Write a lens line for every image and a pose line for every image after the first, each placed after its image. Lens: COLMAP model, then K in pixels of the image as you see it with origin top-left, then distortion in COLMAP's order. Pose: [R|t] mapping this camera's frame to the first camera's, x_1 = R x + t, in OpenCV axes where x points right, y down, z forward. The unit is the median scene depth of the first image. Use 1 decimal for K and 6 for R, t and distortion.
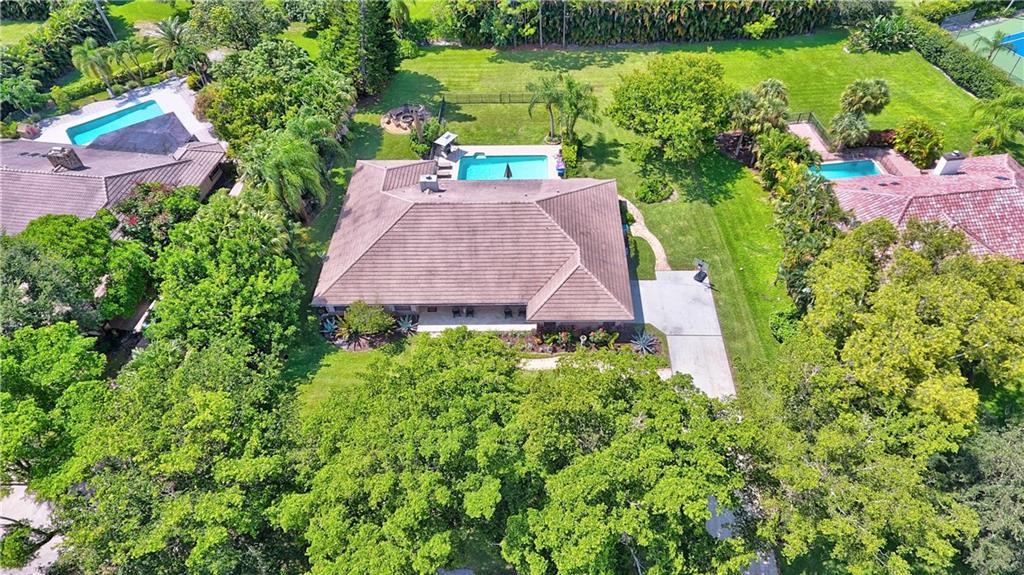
lens RADIAL K [[642.2, 0, 542.7], [0, 642.2, 261.8], [0, 0, 1]] dist [0.001702, -0.000062]
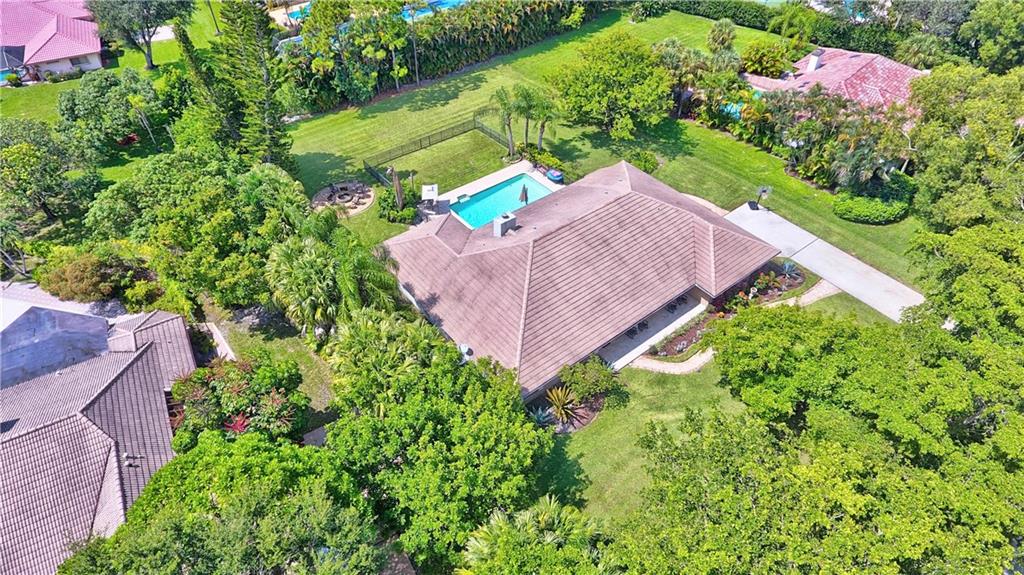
lens RADIAL K [[628.0, 0, 517.3], [0, 628.0, 256.2], [0, 0, 1]] dist [-0.003964, -0.000759]
pose [[0.782743, -0.394452, 0.481374, -0.499942], [0.442570, 0.896608, 0.015062, -0.076557], [-0.437544, 0.201252, 0.876386, 0.234189]]
